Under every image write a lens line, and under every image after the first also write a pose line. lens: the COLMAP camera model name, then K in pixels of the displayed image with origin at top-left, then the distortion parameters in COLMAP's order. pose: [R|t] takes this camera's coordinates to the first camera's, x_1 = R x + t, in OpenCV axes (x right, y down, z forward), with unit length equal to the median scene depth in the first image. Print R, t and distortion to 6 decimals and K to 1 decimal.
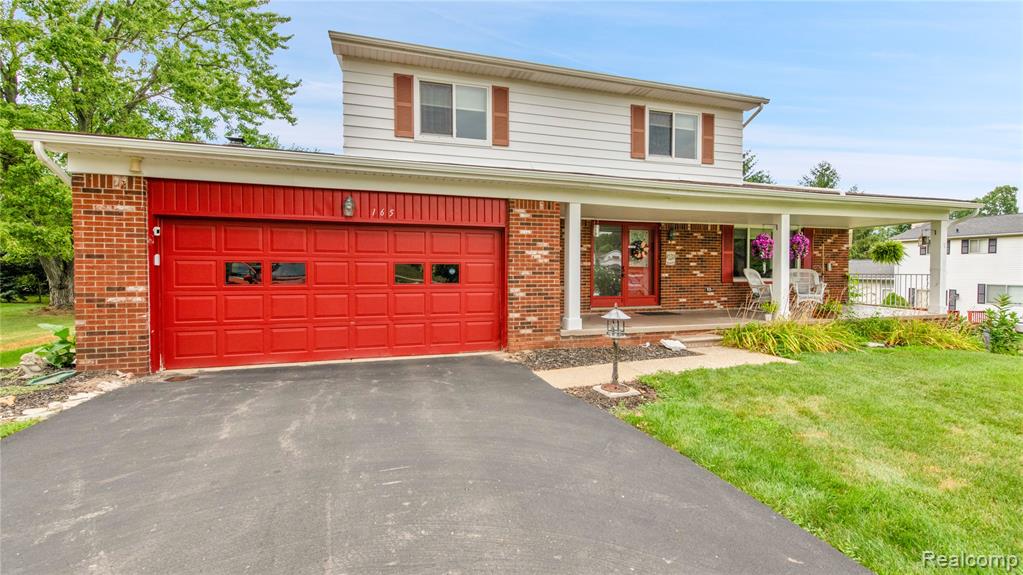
lens RADIAL K [[409.0, 0, 512.0], [0, 409.0, 280.1], [0, 0, 1]] dist [0.011196, -0.000033]
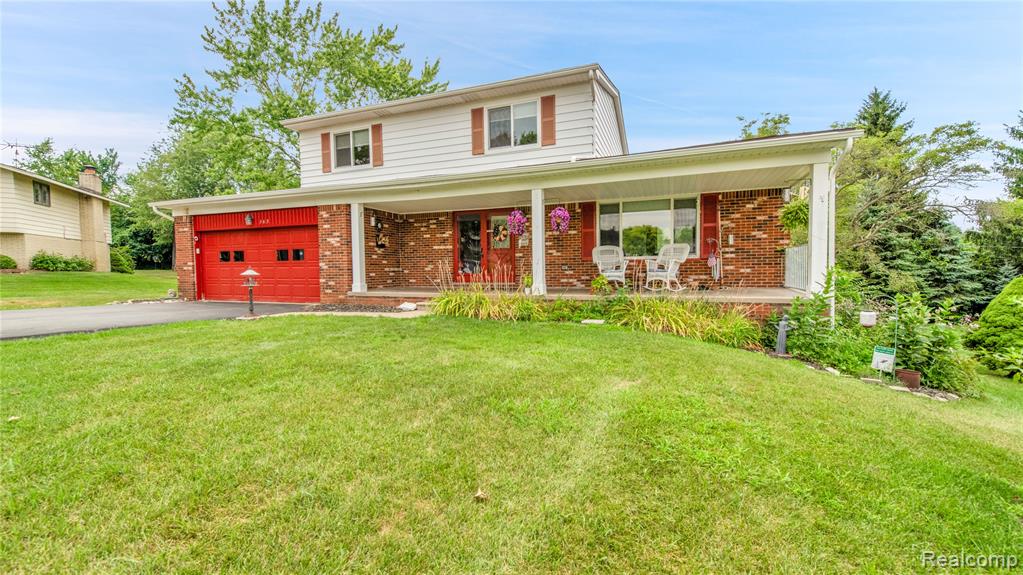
lens RADIAL K [[390.2, 0, 529.1], [0, 390.2, 285.2], [0, 0, 1]] dist [0.009866, 0.000108]
pose [[0.807009, 0.015904, -0.590325, 1.222026], [-0.002829, 0.999730, 0.023066, 0.054165], [0.590533, -0.016944, 0.806836, 0.209563]]
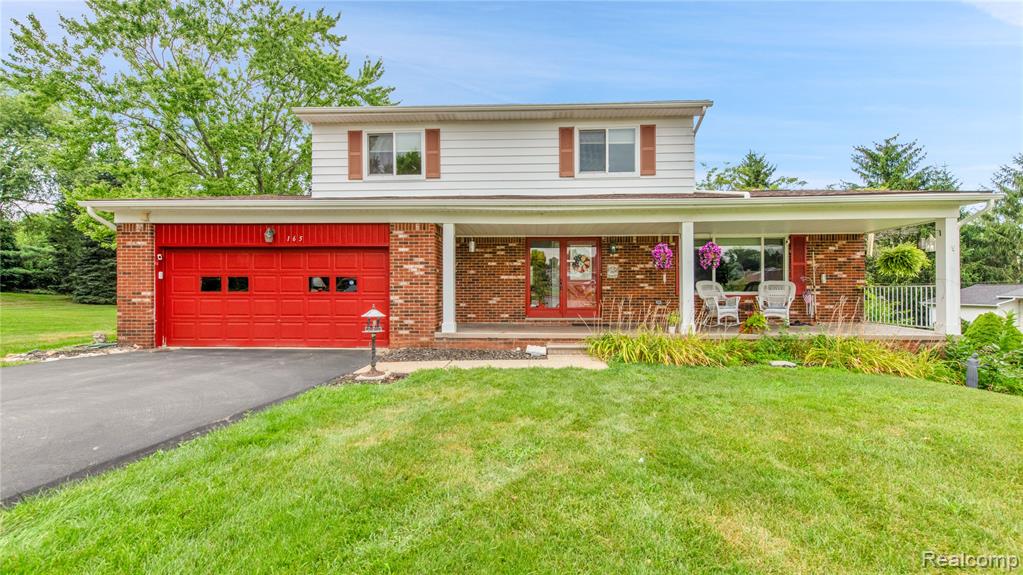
lens RADIAL K [[394.9, 0, 528.4], [0, 394.9, 291.2], [0, 0, 1]] dist [0.009611, -0.000302]
pose [[0.946628, -0.001154, -0.322327, 0.610794], [-0.006351, 0.999733, -0.022232, 0.023082], [0.322267, 0.023093, 0.946367, 0.013320]]
